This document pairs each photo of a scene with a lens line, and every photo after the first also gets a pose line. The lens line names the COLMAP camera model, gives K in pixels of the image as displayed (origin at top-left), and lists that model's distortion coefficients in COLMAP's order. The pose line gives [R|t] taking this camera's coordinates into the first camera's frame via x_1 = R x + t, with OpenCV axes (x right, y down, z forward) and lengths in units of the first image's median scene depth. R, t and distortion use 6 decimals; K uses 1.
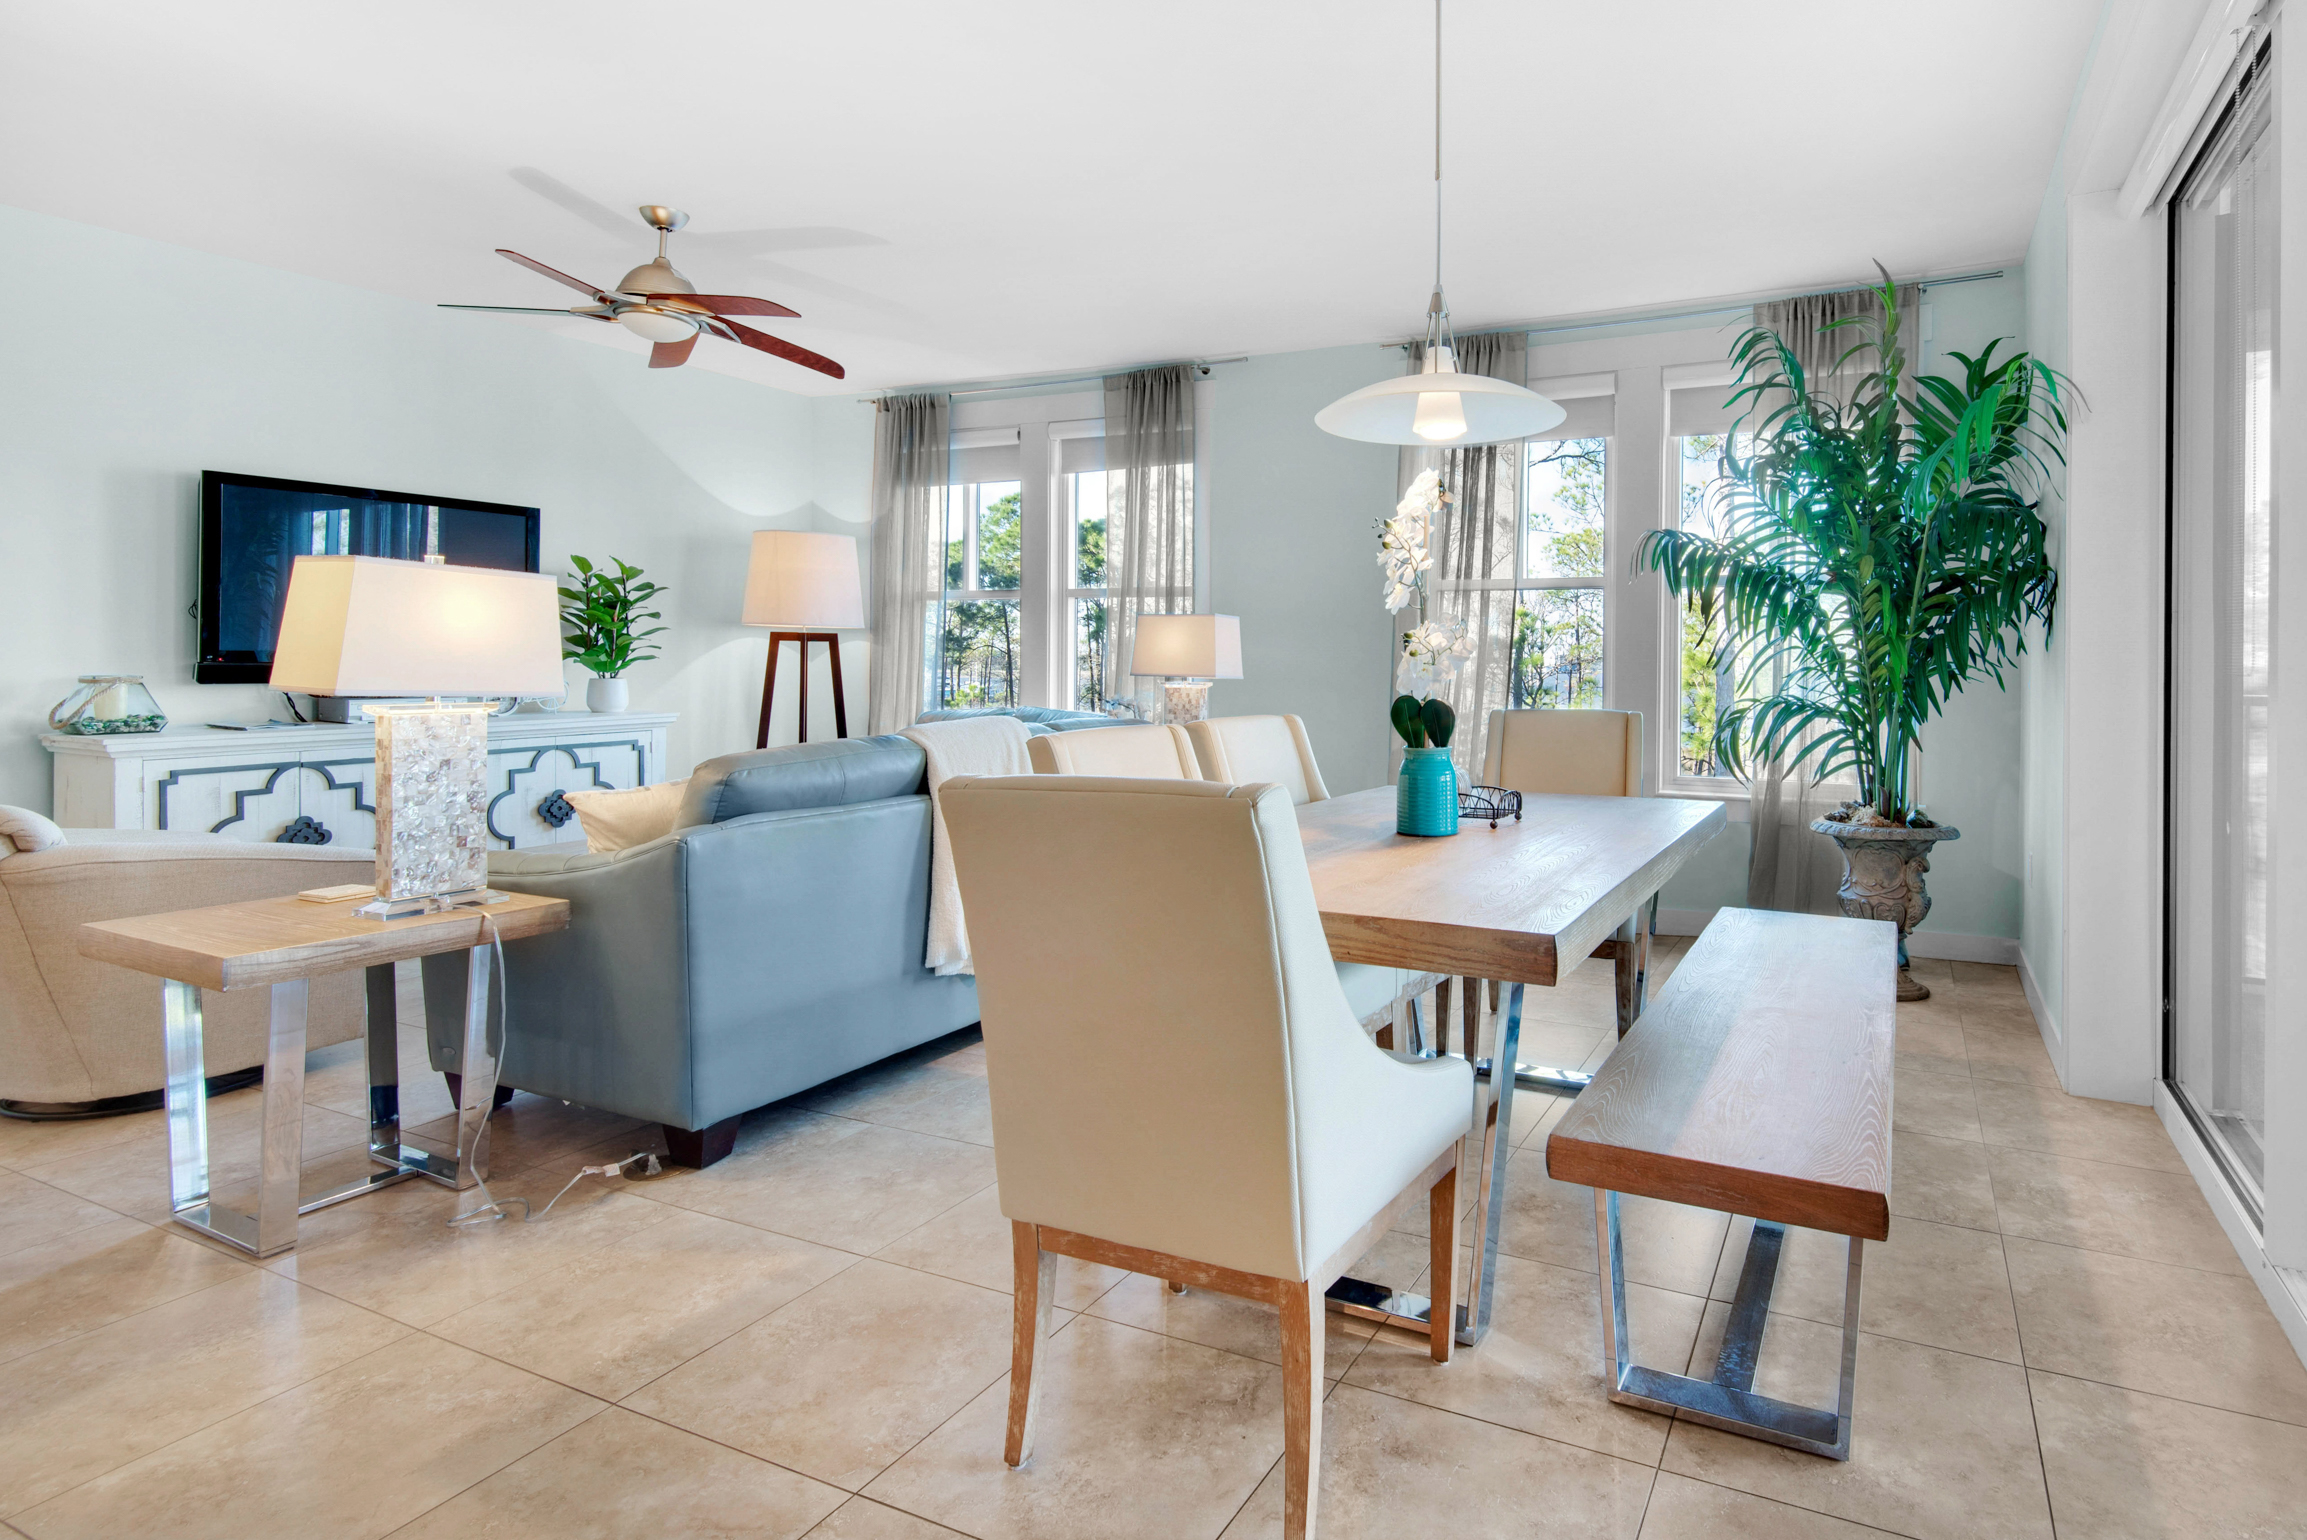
lens RADIAL K [[1227.7, 0, 1321.4], [0, 1227.7, 655.2], [0, 0, 1]] dist [0.061338, -0.001207]
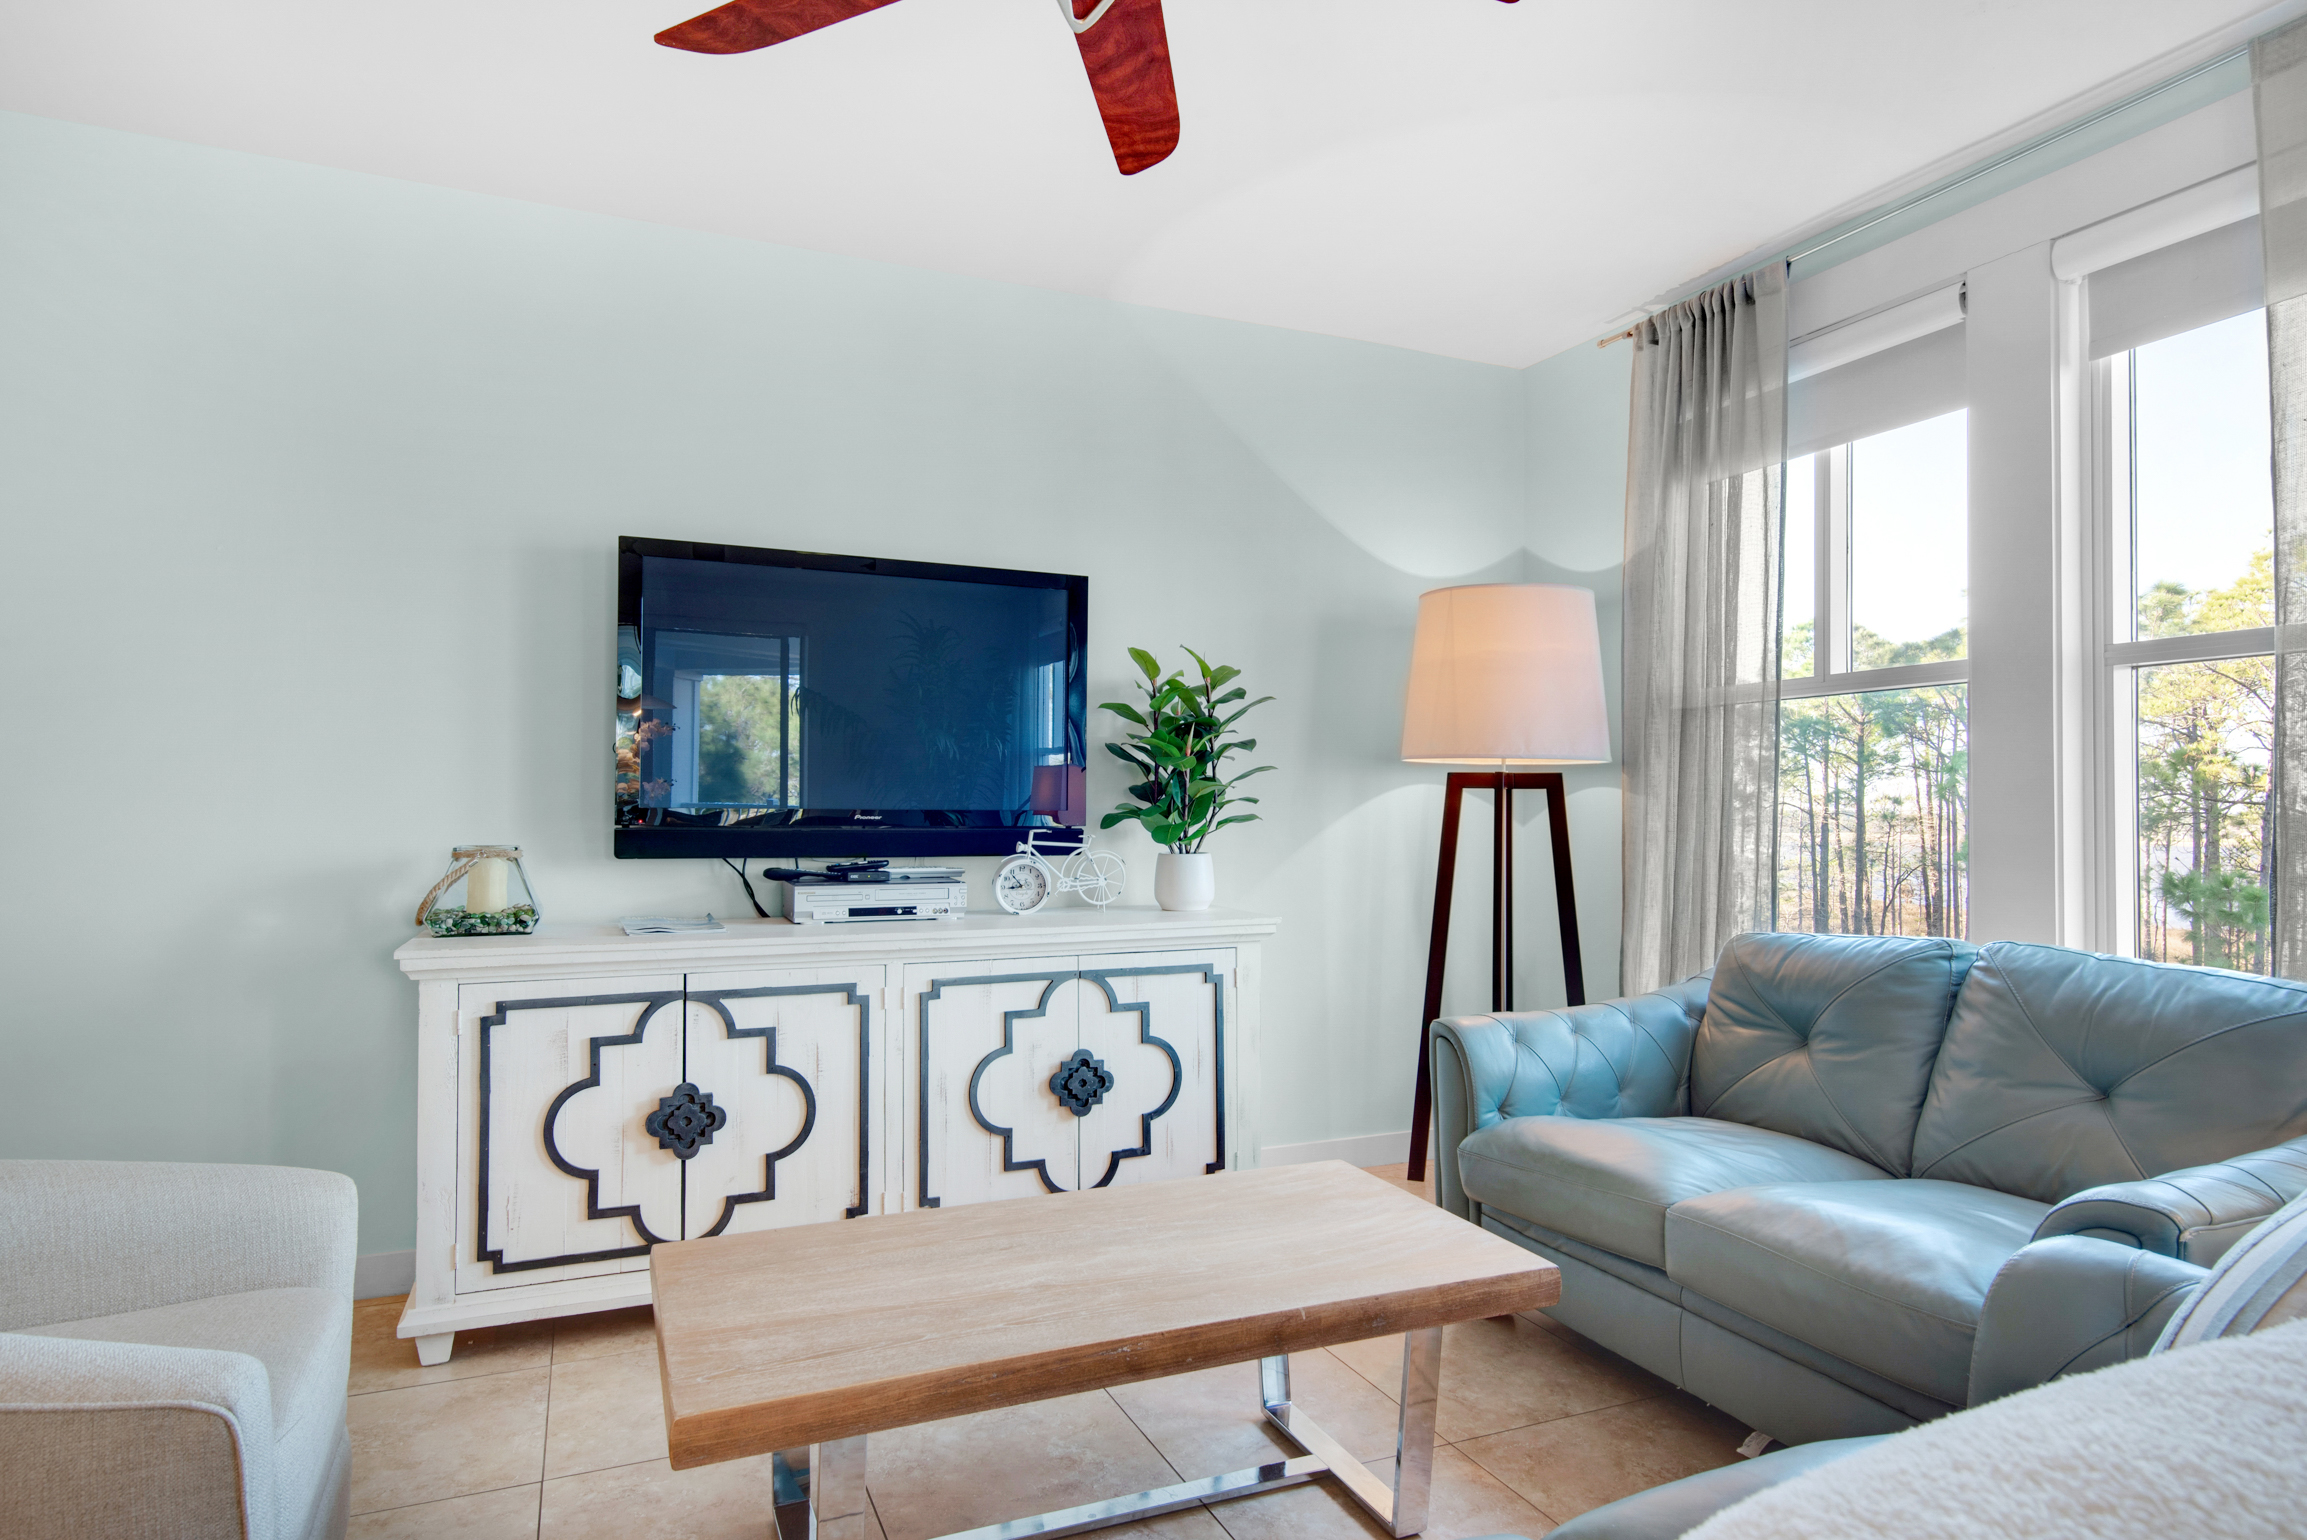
lens RADIAL K [[1291.0, 0, 1145.2], [0, 1291.0, 780.6], [0, 0, 1]] dist [0.027641, -0.000299]
pose [[0.749615, -0.018603, -0.661613, -0.176354], [0.000828, 0.999631, -0.027169, 0.000665], [0.661874, 0.019819, 0.749353, 0.523388]]
